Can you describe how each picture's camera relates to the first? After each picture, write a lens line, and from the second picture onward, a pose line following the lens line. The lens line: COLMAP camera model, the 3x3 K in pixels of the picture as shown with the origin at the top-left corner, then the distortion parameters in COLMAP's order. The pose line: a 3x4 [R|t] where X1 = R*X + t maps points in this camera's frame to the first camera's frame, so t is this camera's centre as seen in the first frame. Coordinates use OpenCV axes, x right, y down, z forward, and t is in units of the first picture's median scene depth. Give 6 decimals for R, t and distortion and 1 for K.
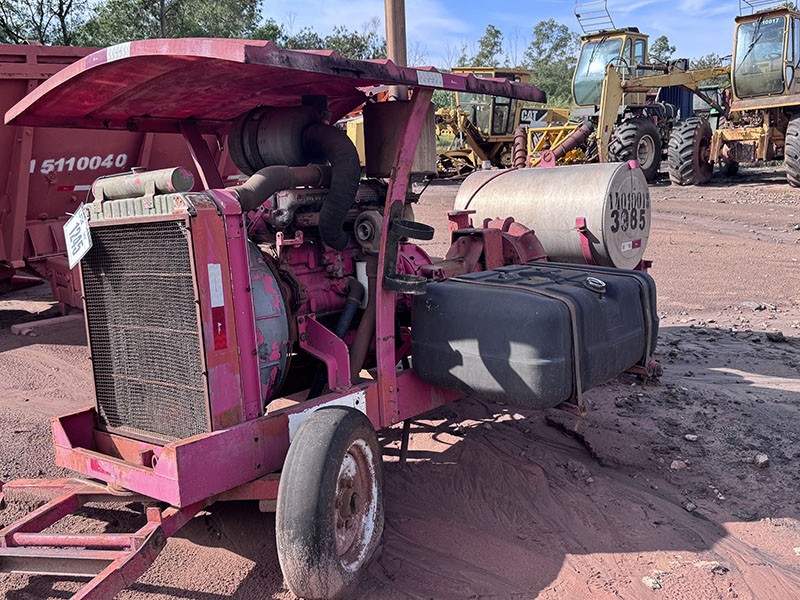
lens RADIAL K [[744.7, 0, 400.2], [0, 744.7, 294.0], [0, 0, 1]] dist [0.166135, -0.301101]
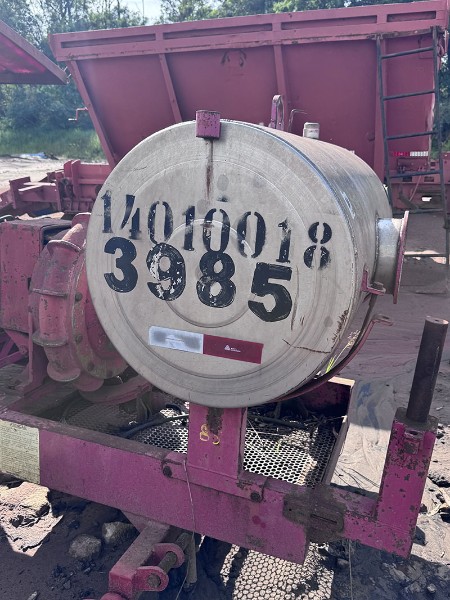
lens RADIAL K [[569.8, 0, 225.0], [0, 569.8, 300.0], [0, 0, 1]] dist [0.102573, -0.183011]
pose [[0.334279, 0.288559, -0.897213, 0.819531], [-0.214620, 0.950271, 0.225662, -0.223774], [0.917712, 0.117125, 0.379586, 1.304914]]
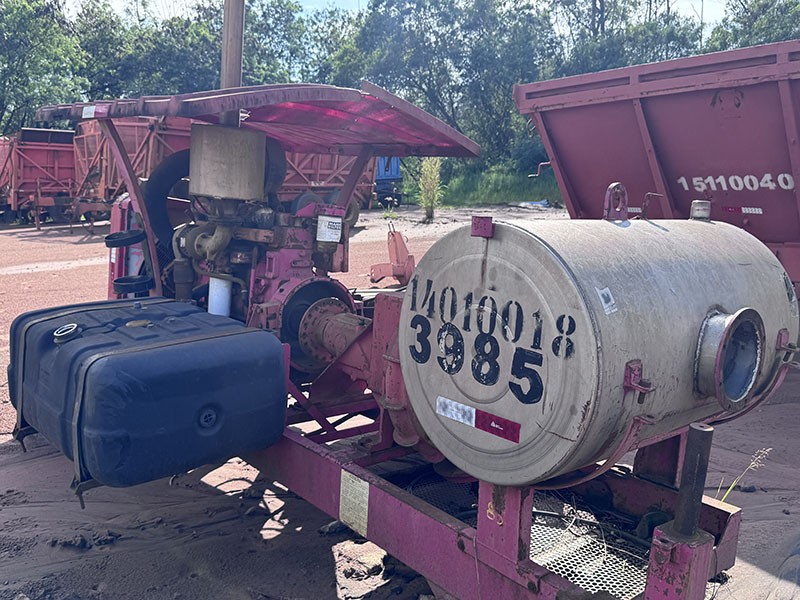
lens RADIAL K [[744.7, 0, 400.2], [0, 744.7, 294.0], [0, 0, 1]] dist [0.166135, -0.301101]
pose [[-0.153498, 0.181427, -0.971351, 1.020762], [-0.193459, 0.958460, 0.209590, -0.303926], [0.969026, 0.220088, -0.112023, 1.440703]]
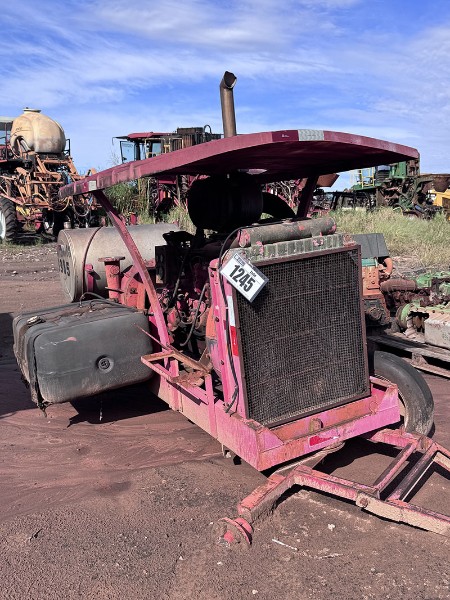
lens RADIAL K [[578.6, 0, 225.0], [0, 578.6, 300.0], [0, 0, 1]] dist [0.084002, -0.191115]
pose [[0.380181, -0.120697, 0.917003, -1.170973], [0.179244, 0.982267, 0.054974, -0.085194], [-0.907378, 0.143467, 0.395073, 0.605799]]
